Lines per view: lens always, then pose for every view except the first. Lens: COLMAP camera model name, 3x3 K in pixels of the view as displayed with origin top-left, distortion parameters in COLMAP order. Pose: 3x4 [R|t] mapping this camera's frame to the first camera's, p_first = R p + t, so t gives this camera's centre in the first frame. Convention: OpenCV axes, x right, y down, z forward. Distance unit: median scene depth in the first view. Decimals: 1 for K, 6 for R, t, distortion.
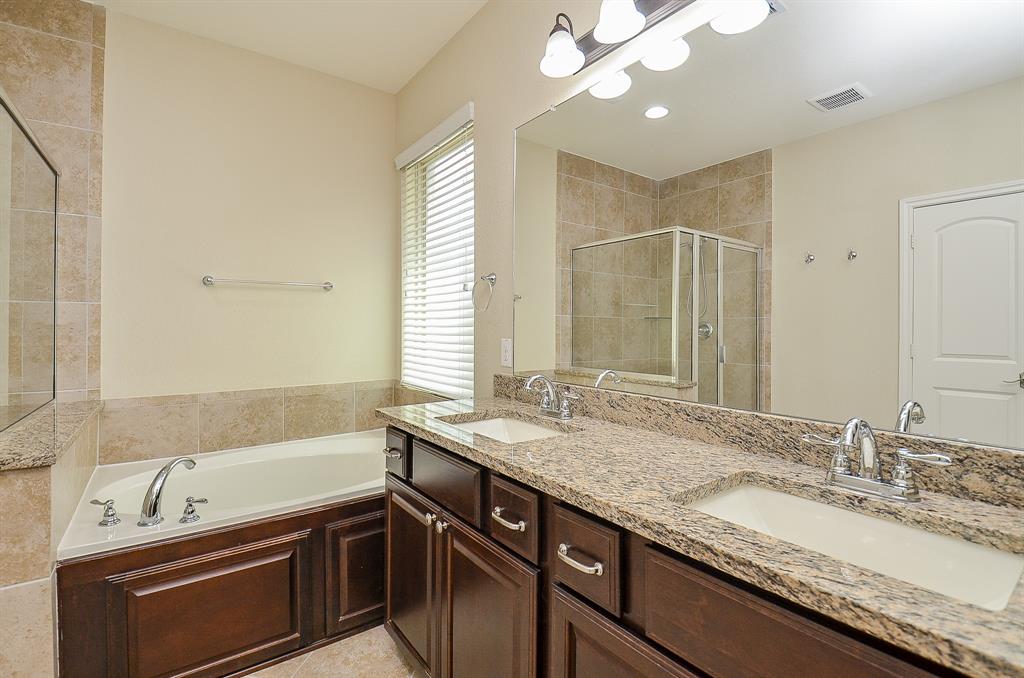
lens RADIAL K [[459.1, 0, 508.3], [0, 459.1, 323.9], [0, 0, 1]] dist [-0.000093, -0.011260]
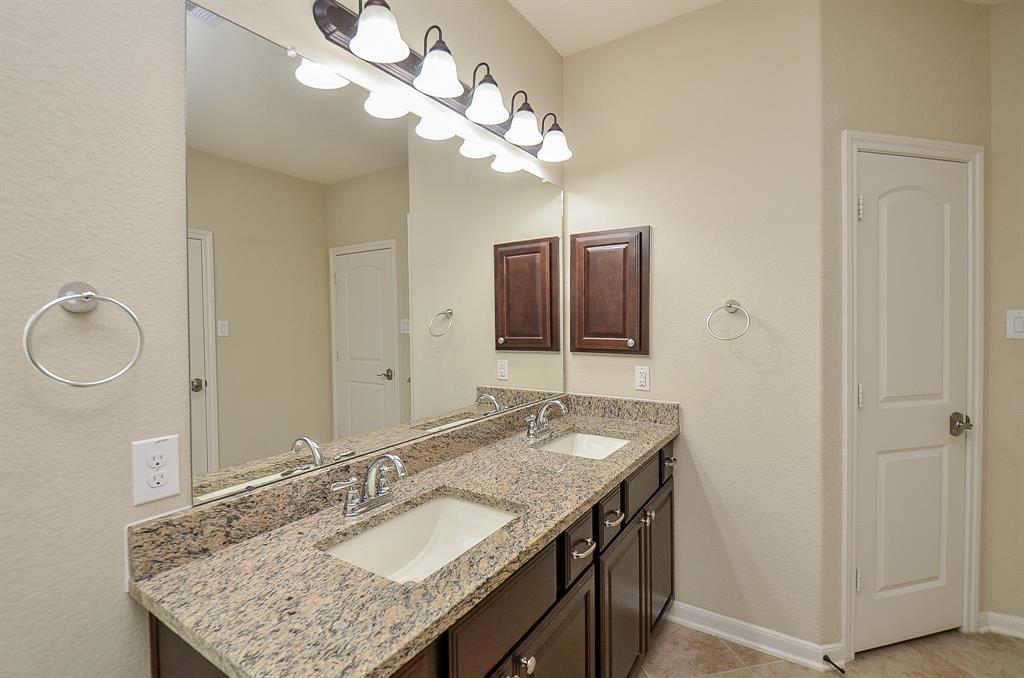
lens RADIAL K [[459.1, 0, 508.3], [0, 459.1, 323.9], [0, 0, 1]] dist [-0.000093, -0.011260]
pose [[-0.339630, -0.002707, 0.940555, -0.772967], [0.009025, 0.999940, 0.006137, -0.109933], [-0.940516, 0.010573, -0.339586, 1.199926]]
